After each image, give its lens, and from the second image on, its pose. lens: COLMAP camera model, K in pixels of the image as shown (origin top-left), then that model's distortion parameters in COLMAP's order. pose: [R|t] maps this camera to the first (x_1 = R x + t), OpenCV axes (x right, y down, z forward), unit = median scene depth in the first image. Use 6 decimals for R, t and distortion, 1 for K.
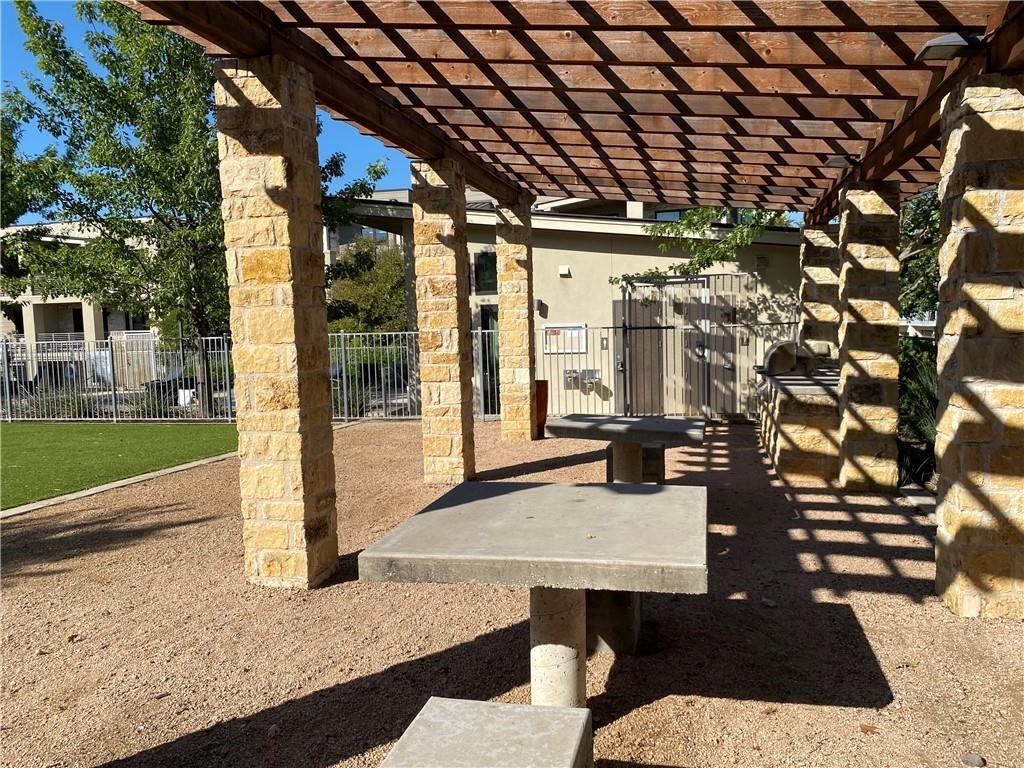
lens RADIAL K [[768.3, 0, 511.7], [0, 768.3, 382.3], [0, 0, 1]] dist [0.019249, -0.028143]
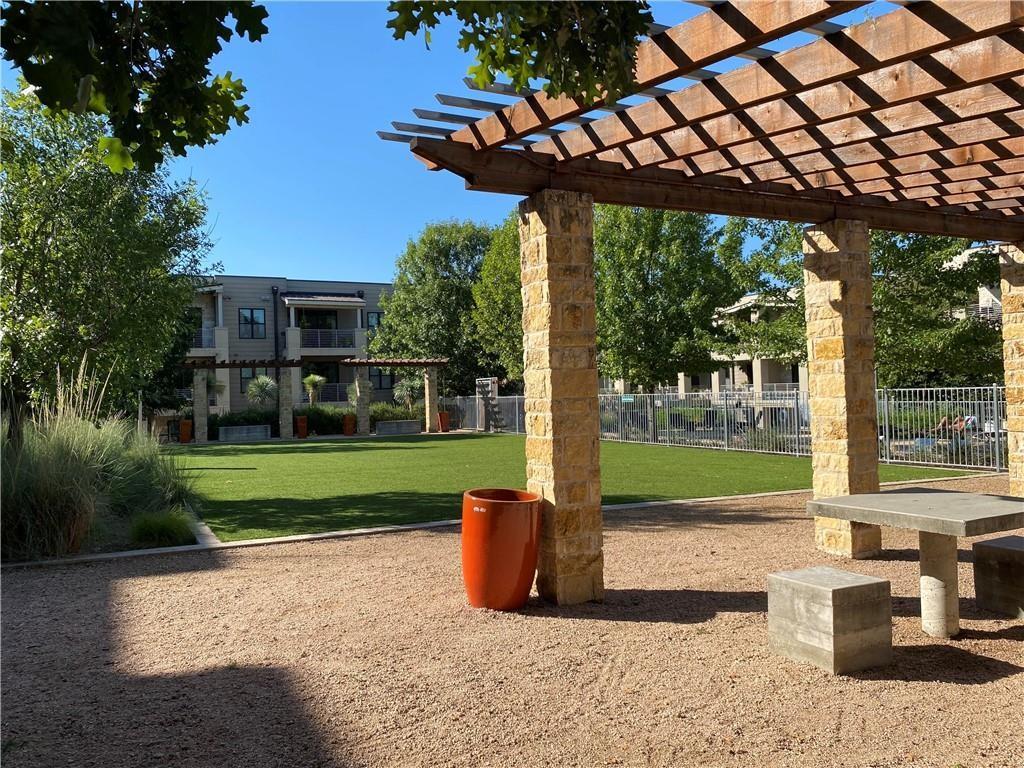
lens RADIAL K [[768.3, 0, 511.4], [0, 768.3, 383.5], [0, 0, 1]] dist [0.019249, -0.028143]
pose [[0.637598, 0.000533, -0.770369, 0.483741], [-0.048397, 0.998052, -0.039365, 0.015702], [0.768848, 0.062383, 0.636382, -0.512285]]
